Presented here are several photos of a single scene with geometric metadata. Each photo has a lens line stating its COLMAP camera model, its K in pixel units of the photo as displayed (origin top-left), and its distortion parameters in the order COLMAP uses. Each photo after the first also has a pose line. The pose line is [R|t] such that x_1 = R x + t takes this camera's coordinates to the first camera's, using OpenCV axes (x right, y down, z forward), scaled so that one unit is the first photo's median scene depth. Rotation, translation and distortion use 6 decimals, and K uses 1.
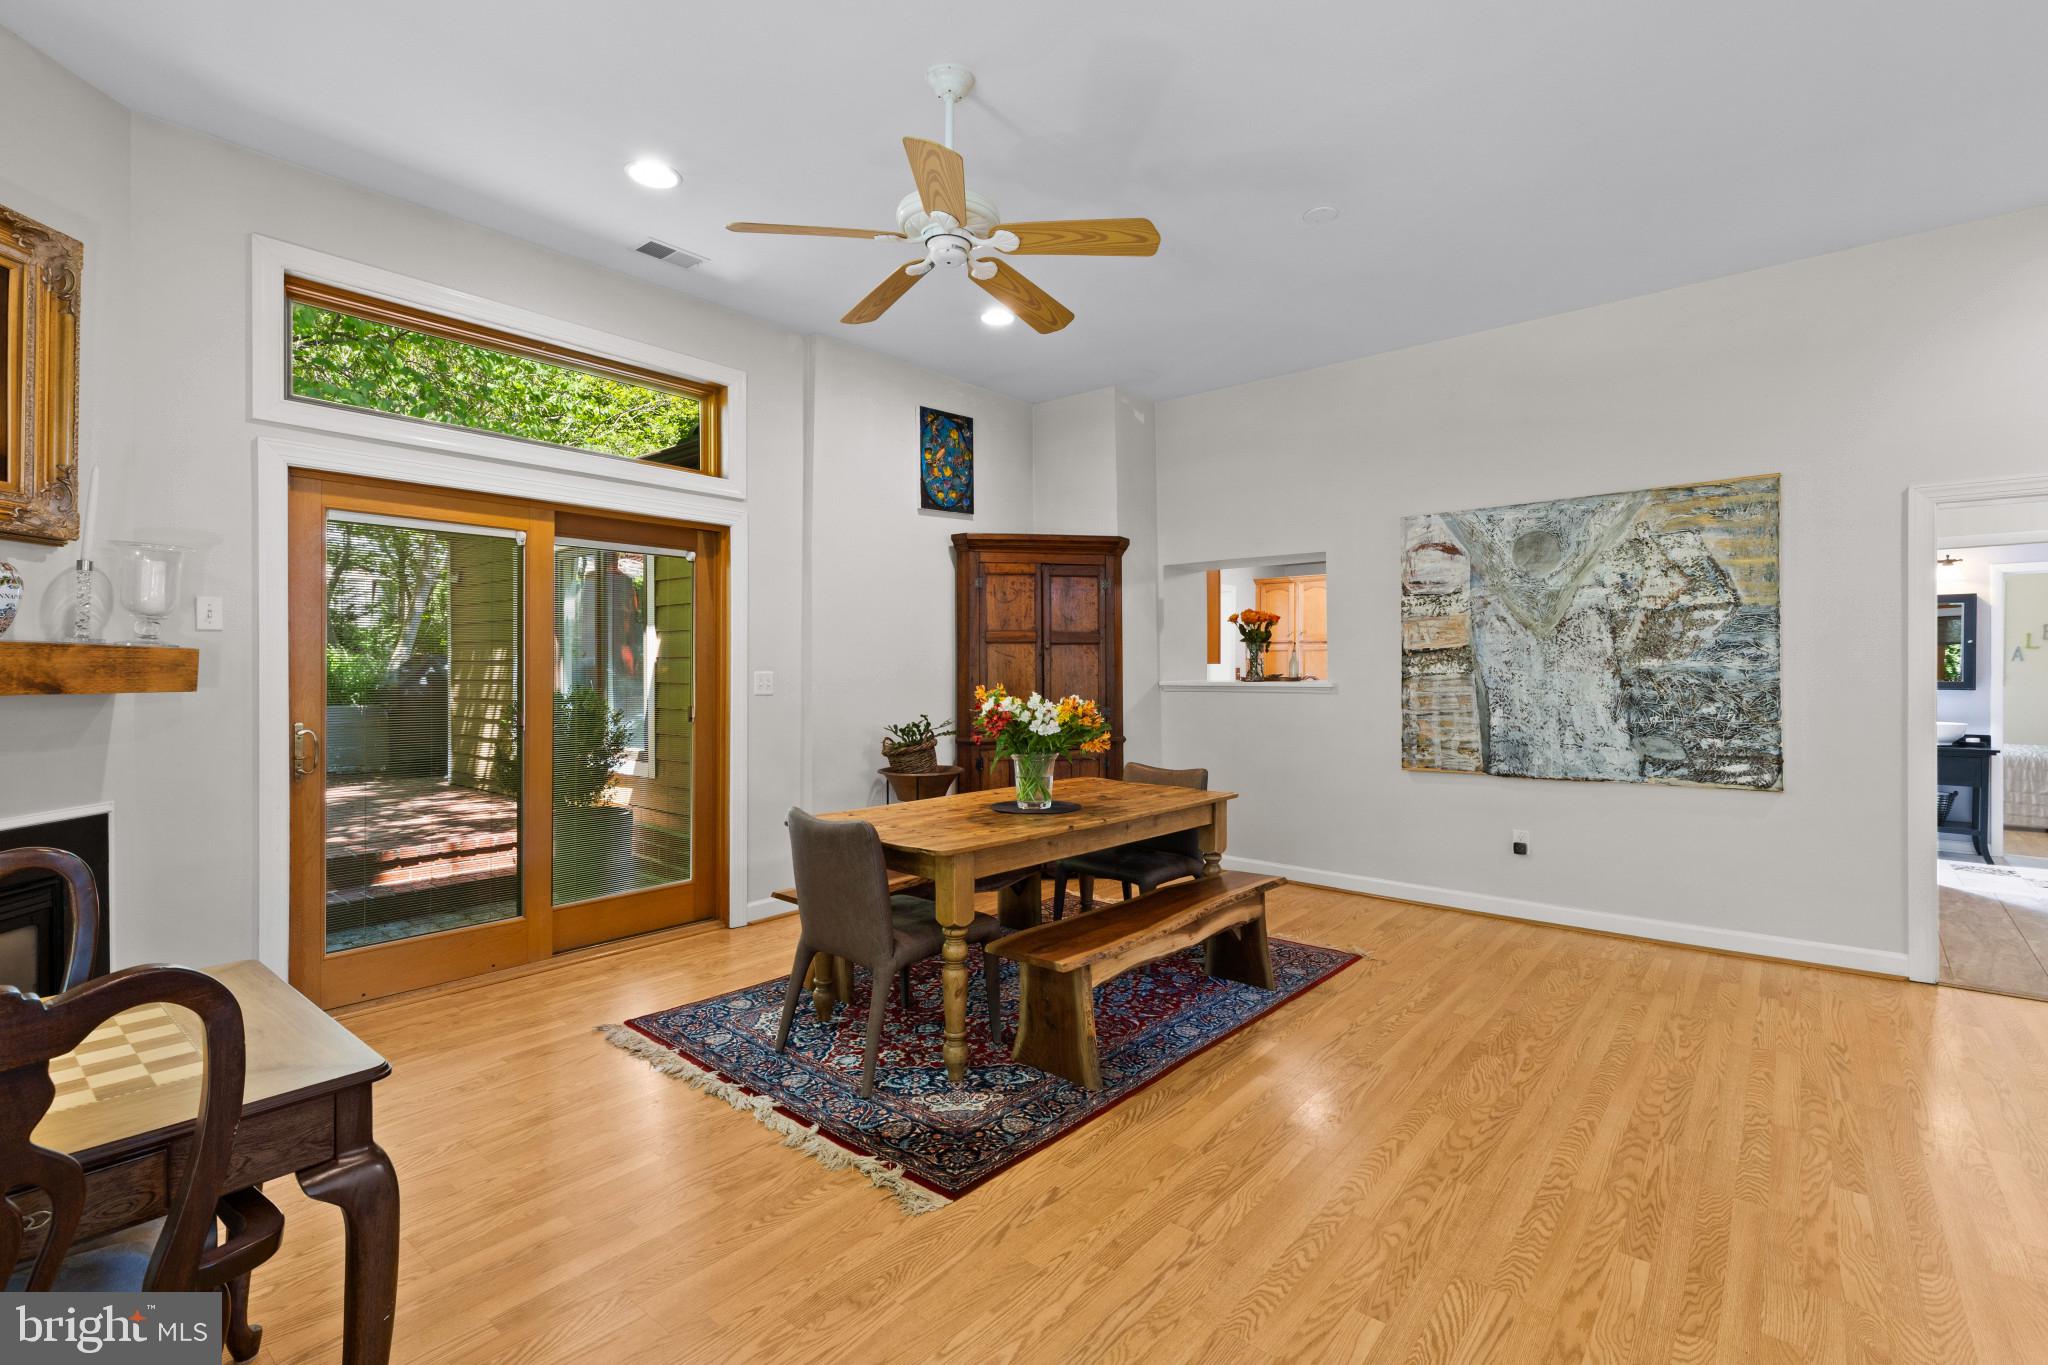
lens RADIAL K [[924.9, 0, 1029.7], [0, 924.9, 676.1], [0, 0, 1]] dist [-0.000166, -0.000387]
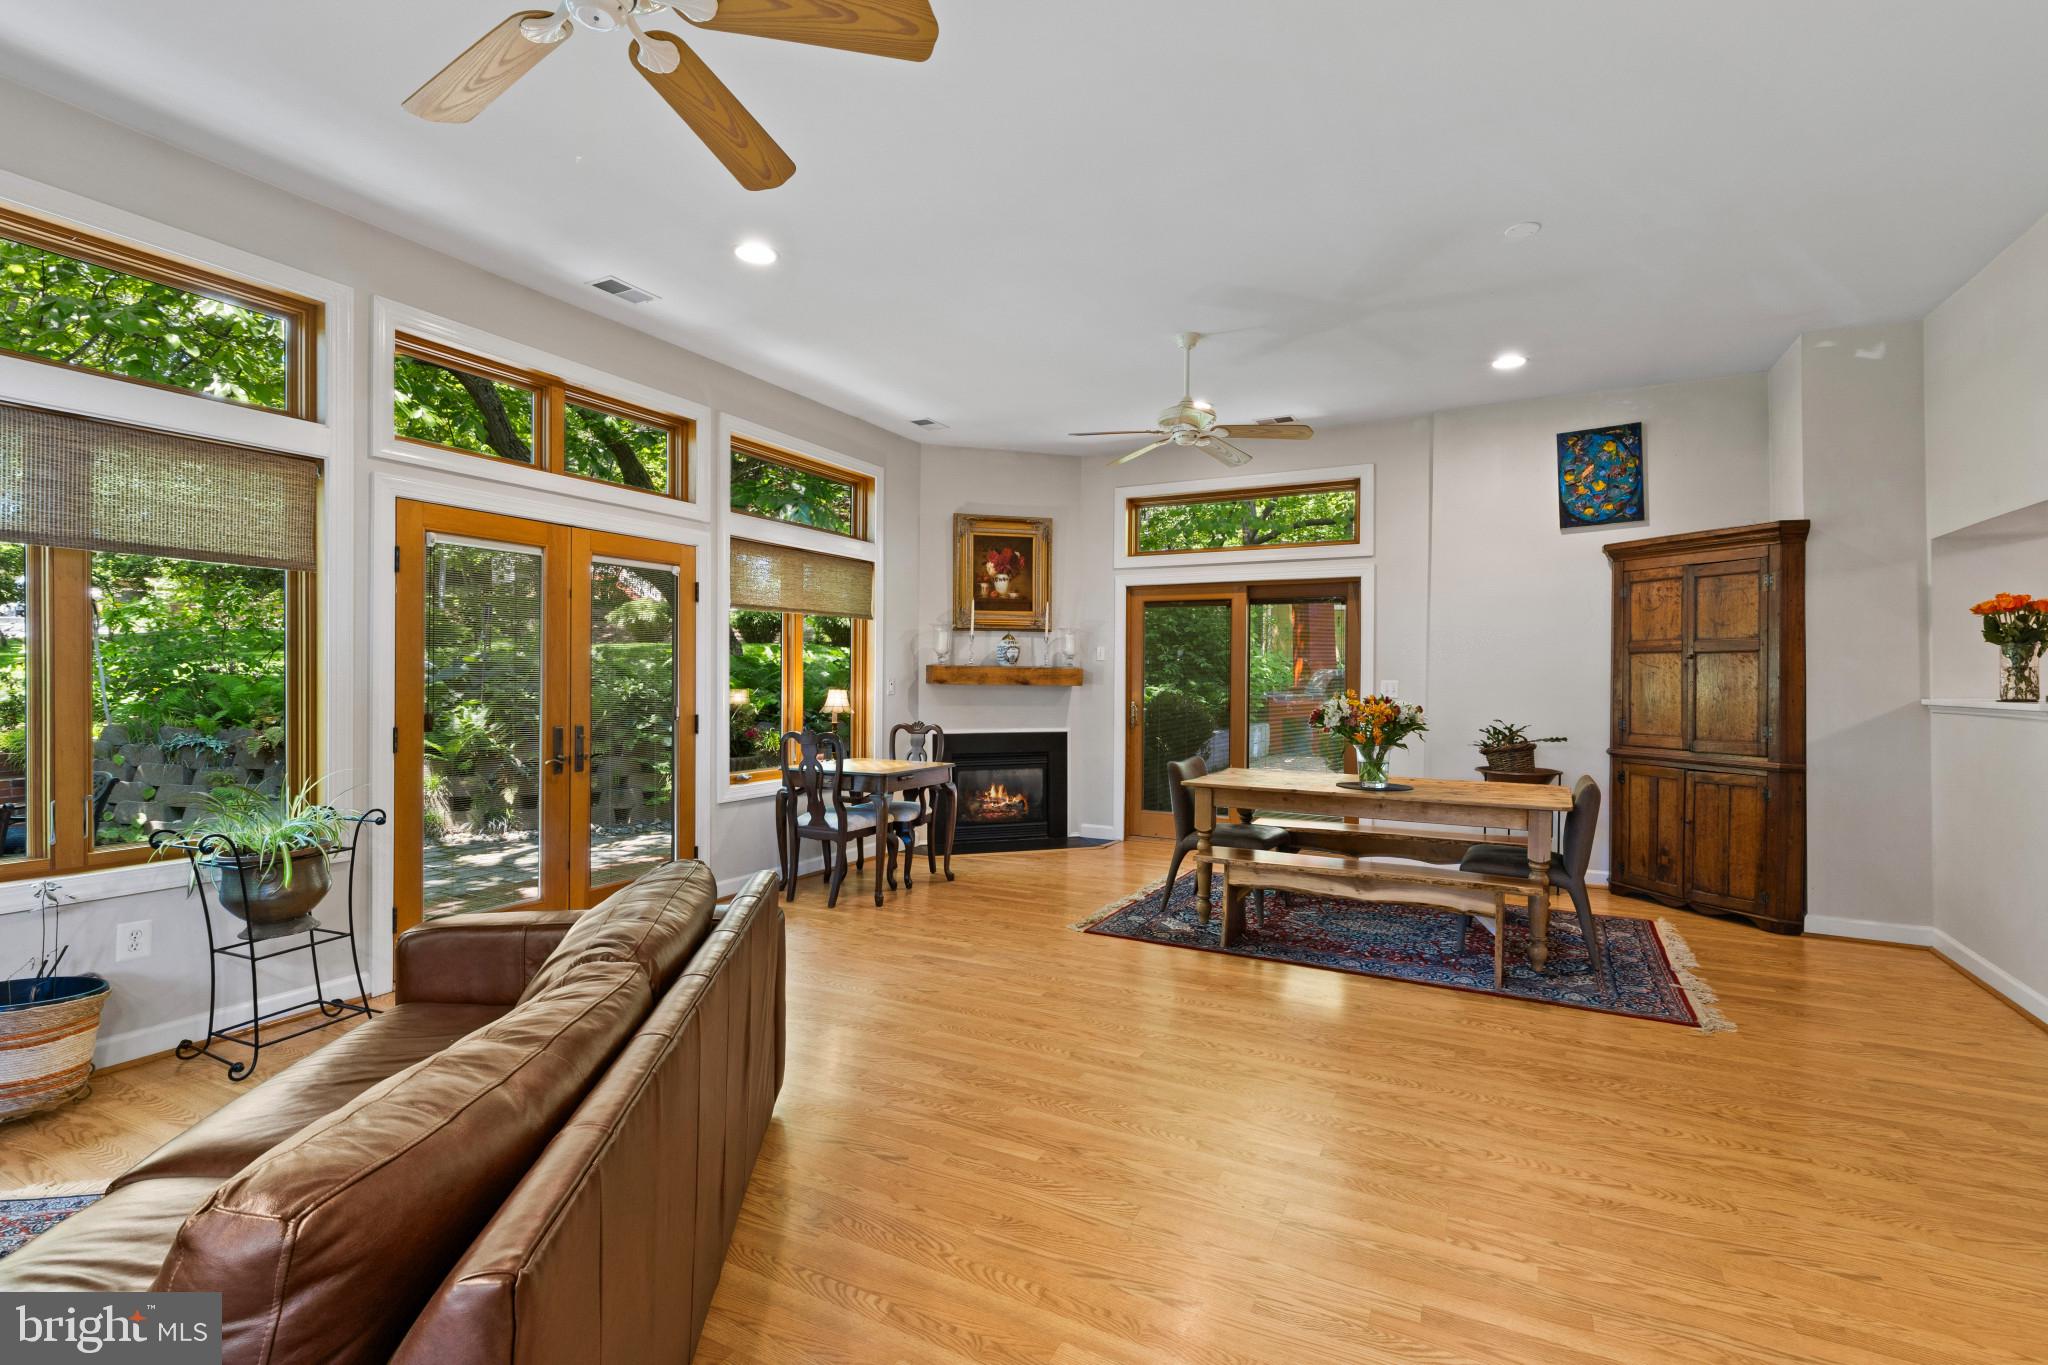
lens RADIAL K [[924.9, 0, 1029.7], [0, 924.9, 676.1], [0, 0, 1]] dist [-0.000166, -0.000387]
pose [[0.223112, 0.003625, -0.974786, 0.933486], [-0.011327, 0.999935, 0.001126, -0.006656], [0.974727, 0.010790, 0.223139, 0.197545]]
